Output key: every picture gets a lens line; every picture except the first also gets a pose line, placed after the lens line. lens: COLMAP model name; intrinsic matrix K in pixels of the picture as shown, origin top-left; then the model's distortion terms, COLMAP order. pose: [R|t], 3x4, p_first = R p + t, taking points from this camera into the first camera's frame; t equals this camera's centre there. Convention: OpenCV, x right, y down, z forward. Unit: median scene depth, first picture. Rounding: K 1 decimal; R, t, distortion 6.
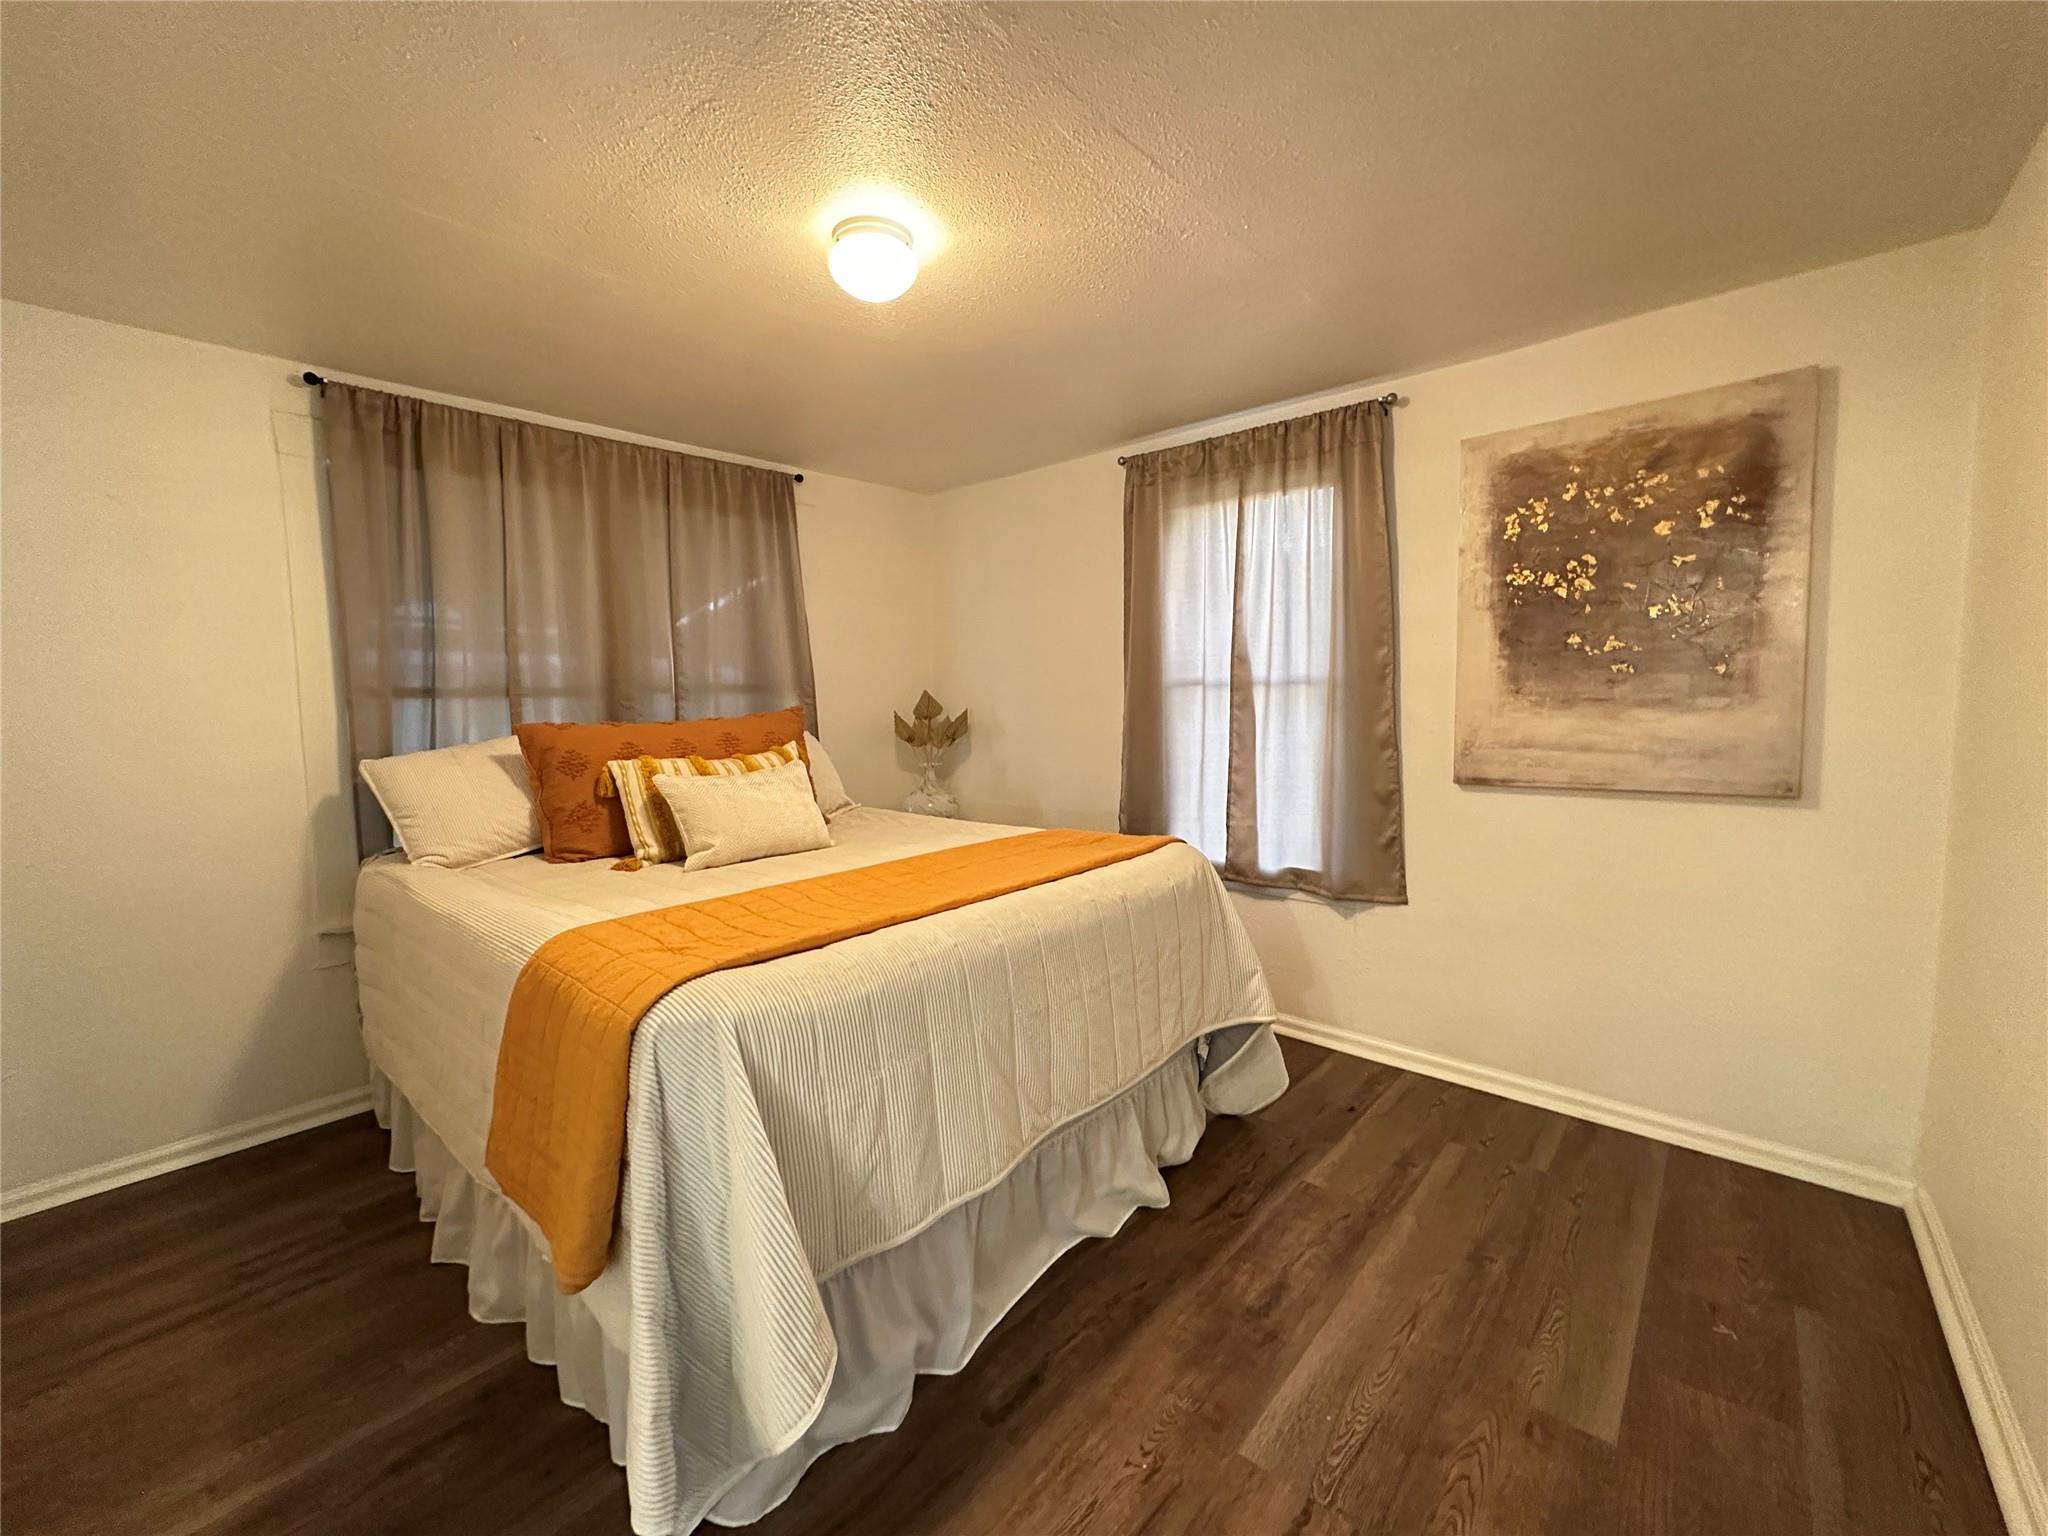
lens RADIAL K [[820.7, 0, 1024.0], [0, 820.7, 770.6], [0, 0, 1]] dist [0.003185, -0.000185]
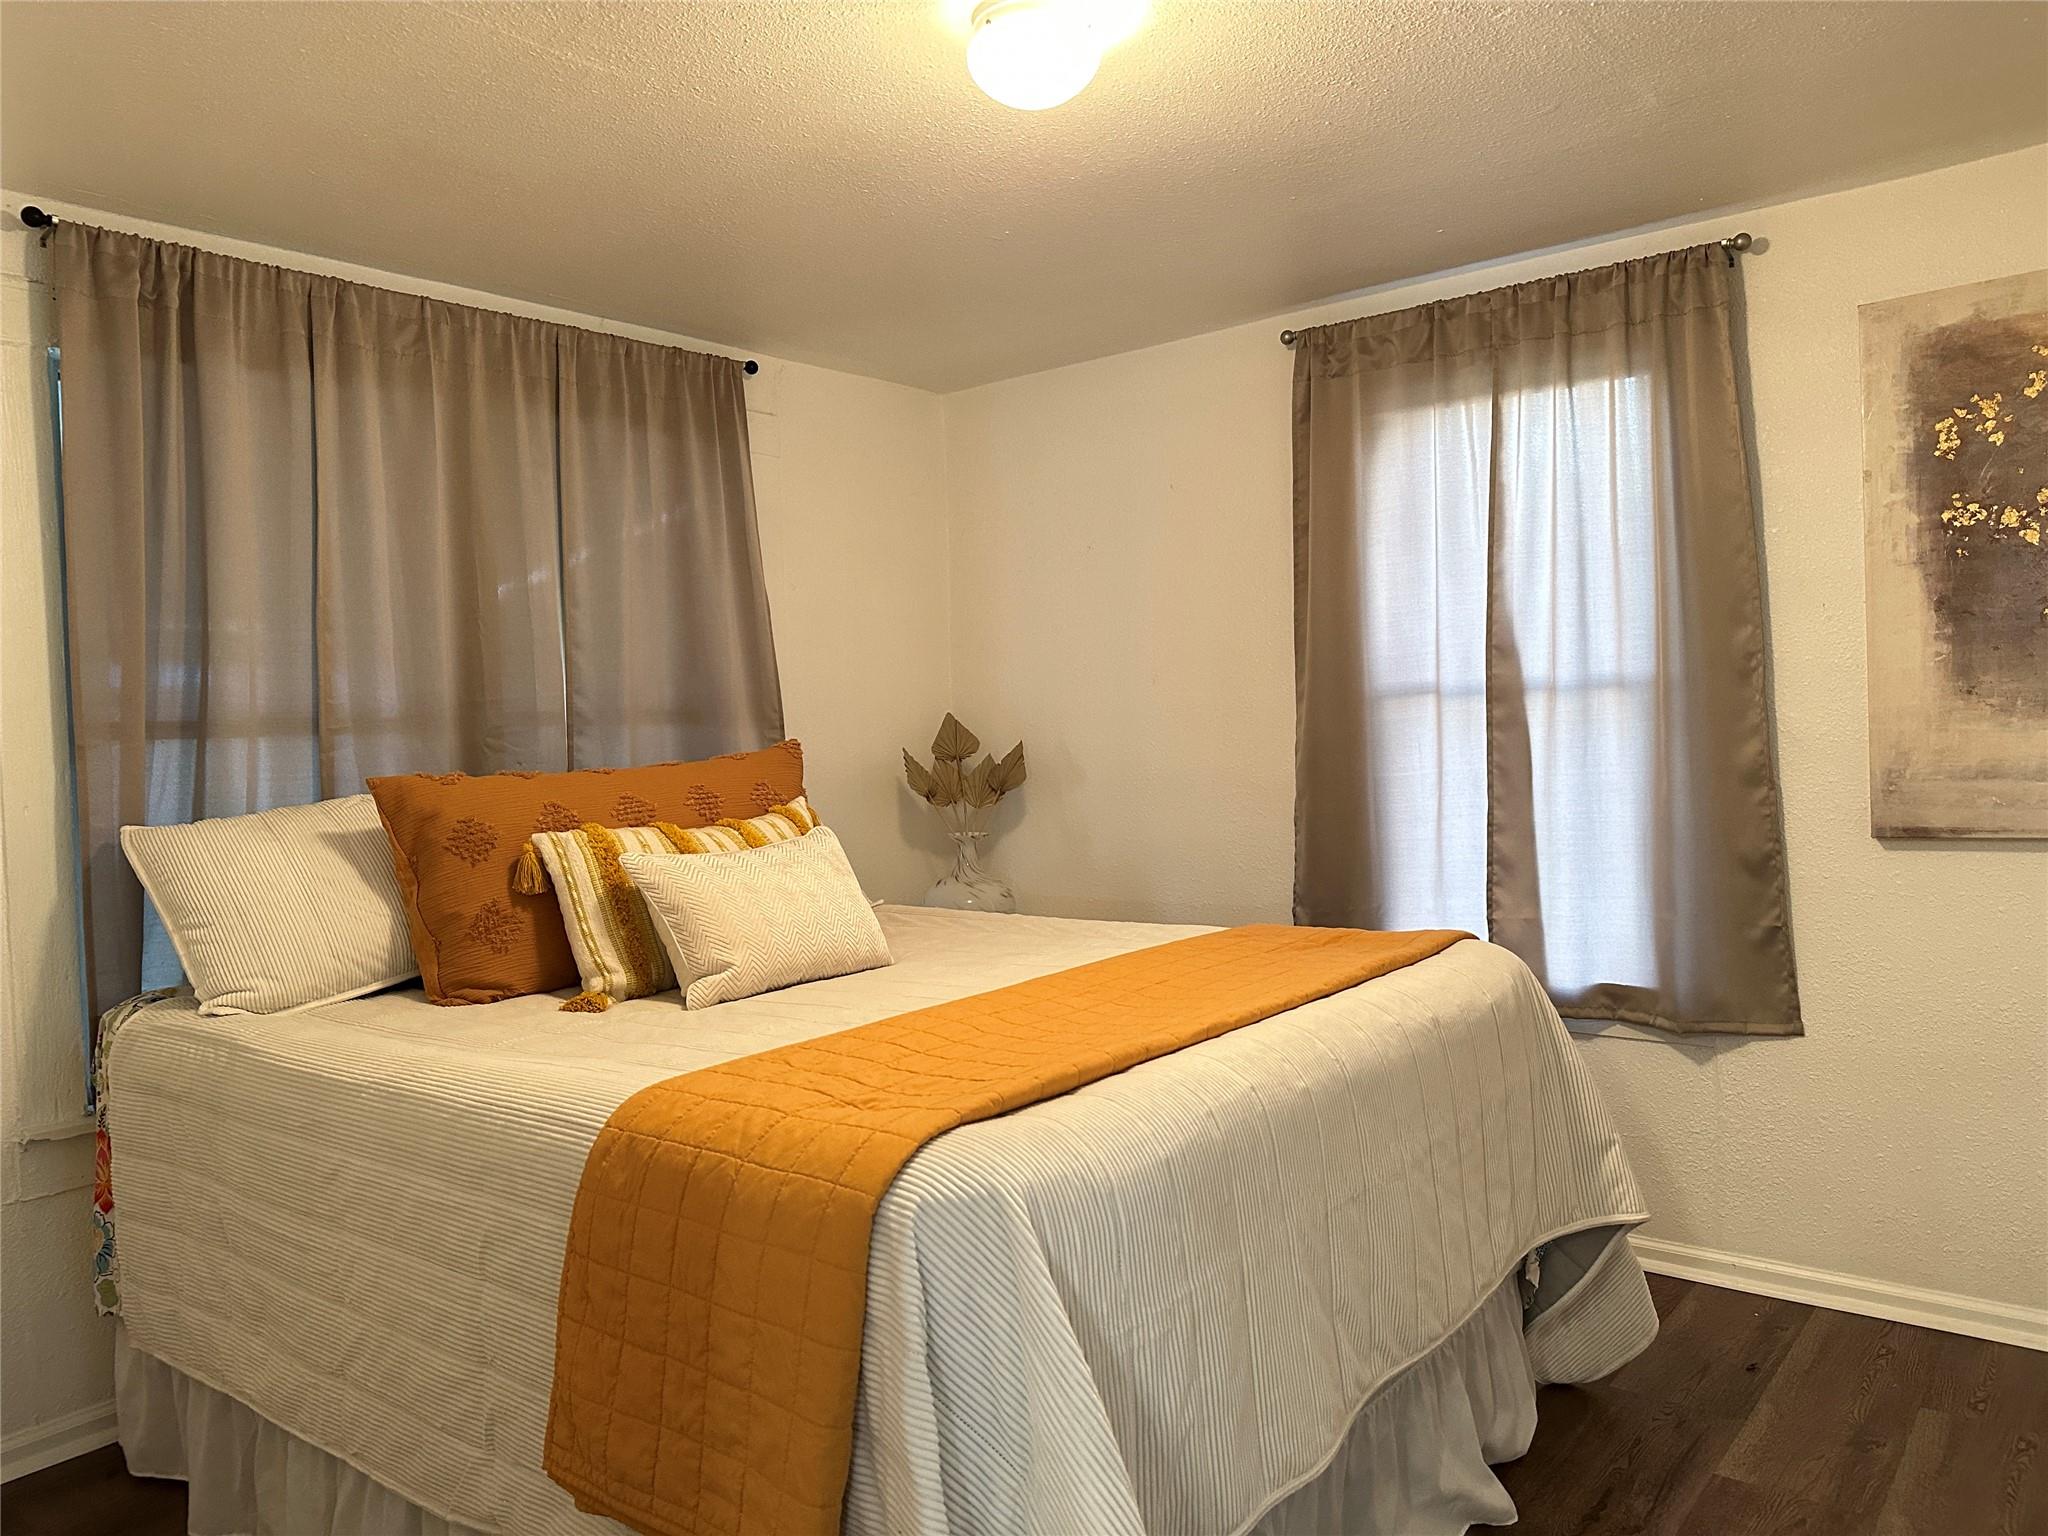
lens RADIAL K [[1445.9, 0, 1039.9], [0, 1445.9, 777.7], [0, 0, 1]] dist [0.028970, -0.031025]
pose [[0.998185, -0.022669, 0.055794, -0.188128], [0.025787, 0.998108, -0.055810, 0.016324], [-0.054424, 0.057148, 0.996881, -0.088147]]
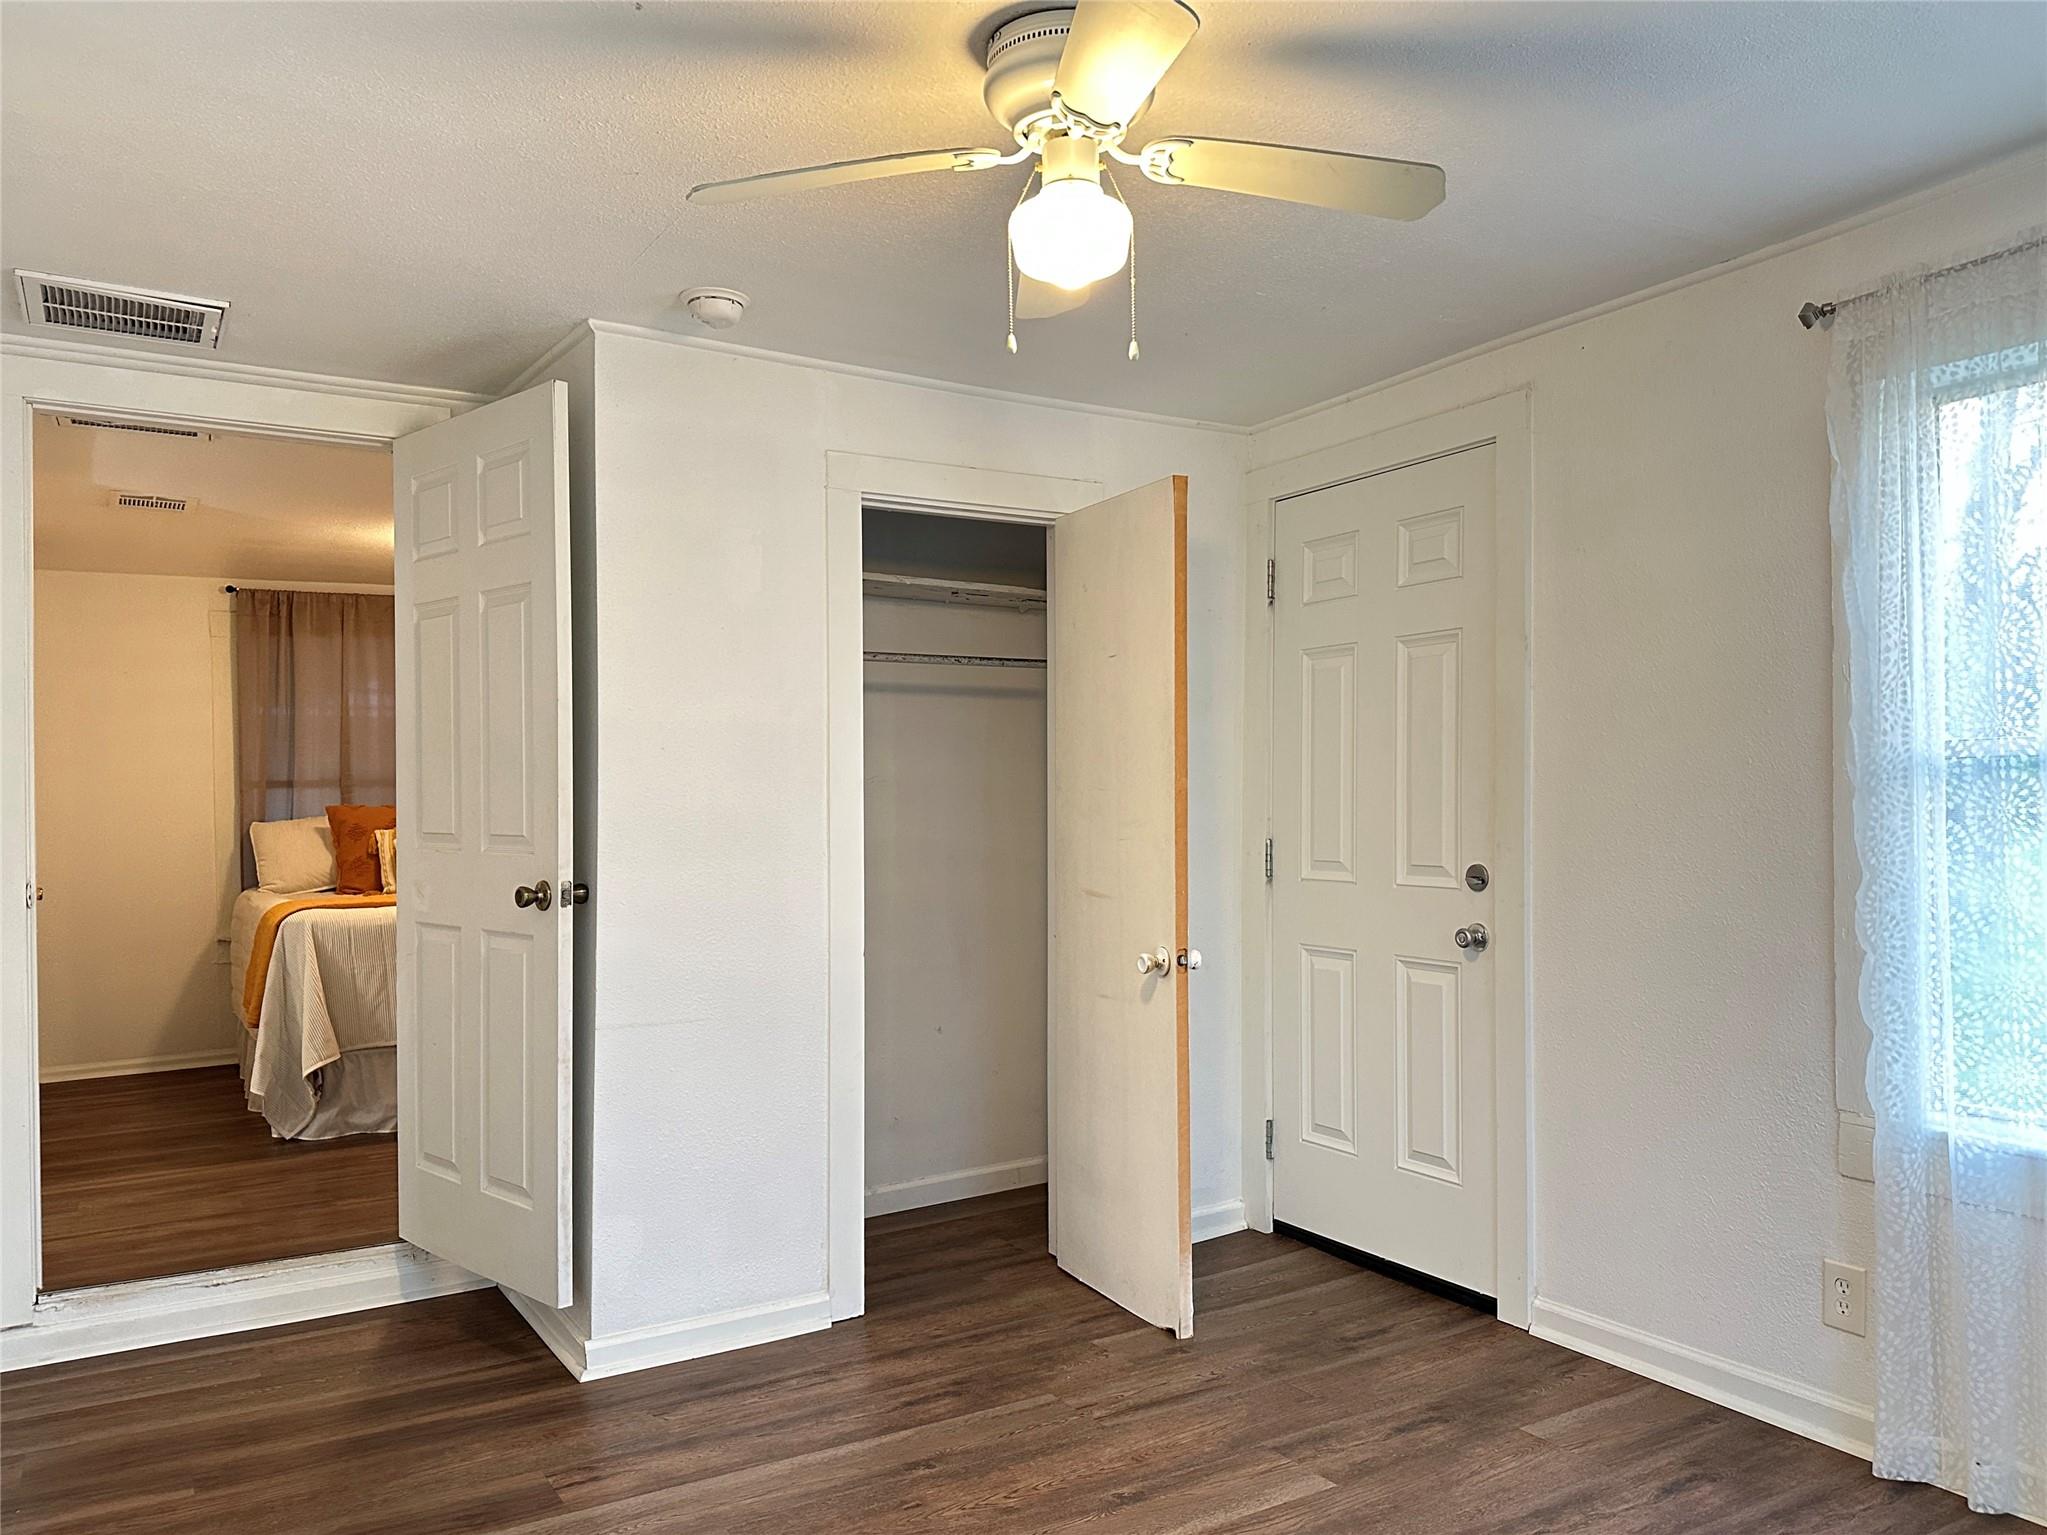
lens RADIAL K [[1445.2, 0, 981.2], [0, 1445.2, 803.8], [0, 0, 1]] dist [0.028970, -0.031025]
pose [[0.956042, 0.002946, -0.293216, 1.319811], [-0.022611, 0.997713, -0.063701, 0.084039], [0.292358, 0.067531, 0.953922, -1.204065]]
